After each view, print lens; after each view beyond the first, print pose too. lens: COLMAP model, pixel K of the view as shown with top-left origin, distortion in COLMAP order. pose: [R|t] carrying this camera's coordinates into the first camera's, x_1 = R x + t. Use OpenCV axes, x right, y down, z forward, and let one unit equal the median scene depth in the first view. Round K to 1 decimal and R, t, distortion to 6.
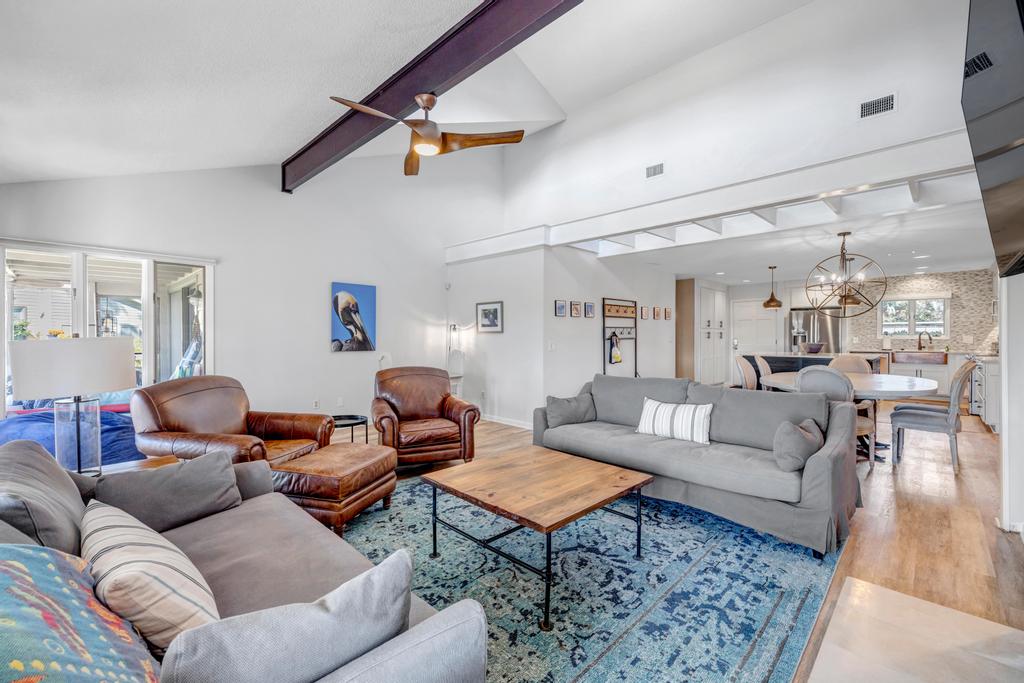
lens RADIAL K [[423.2, 0, 512.0], [0, 423.2, 341.5], [0, 0, 1]] dist [0.022619, 0.000030]
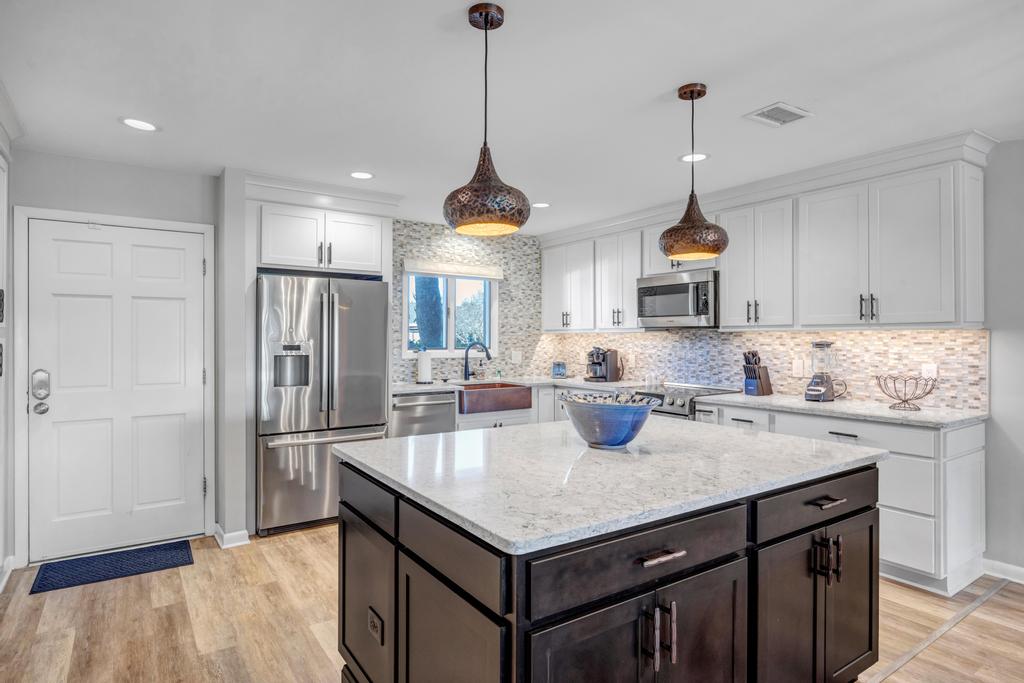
lens RADIAL K [[576.3, 0, 512.0], [0, 576.3, 341.5], [0, 0, 1]] dist [0.000103, -0.000011]
pose [[0.189864, 0.001089, 0.981810, 0.307476], [0.010797, 0.999937, -0.003197, -0.021534], [-0.981751, 0.011208, 0.189840, 0.823583]]
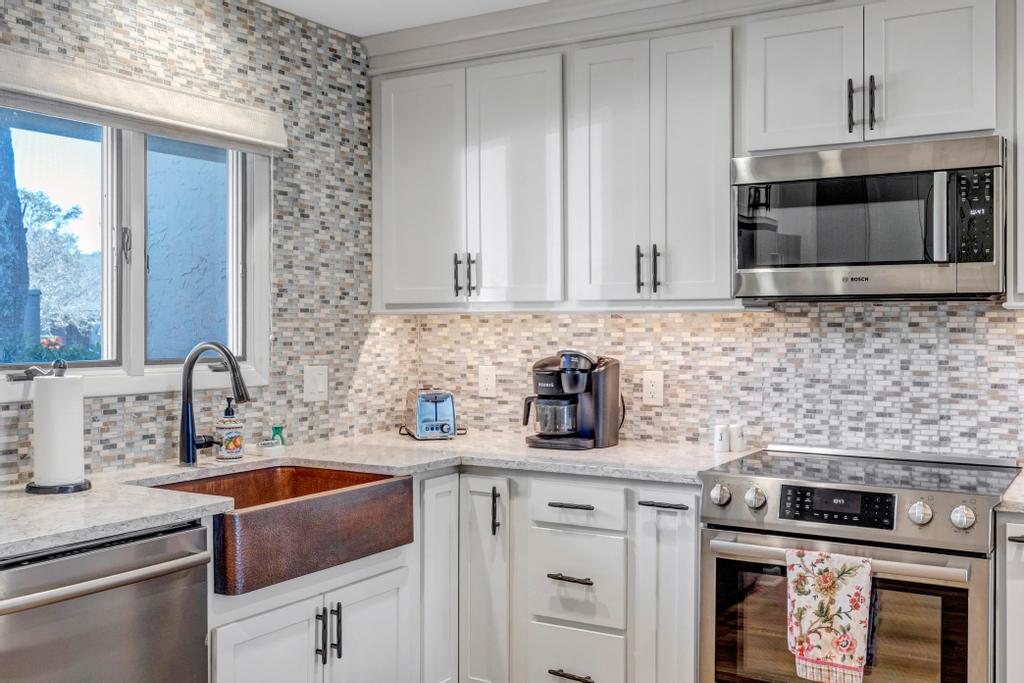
lens RADIAL K [[1037.9, 0, 512.0], [0, 1037.9, 341.5], [0, 0, 1]] dist [-0.016921, 0.006257]
pose [[-0.234645, -0.008228, 0.972046, 0.560287], [0.016273, 0.999791, 0.012391, -0.026127], [-0.971945, 0.018725, -0.234462, 0.973812]]
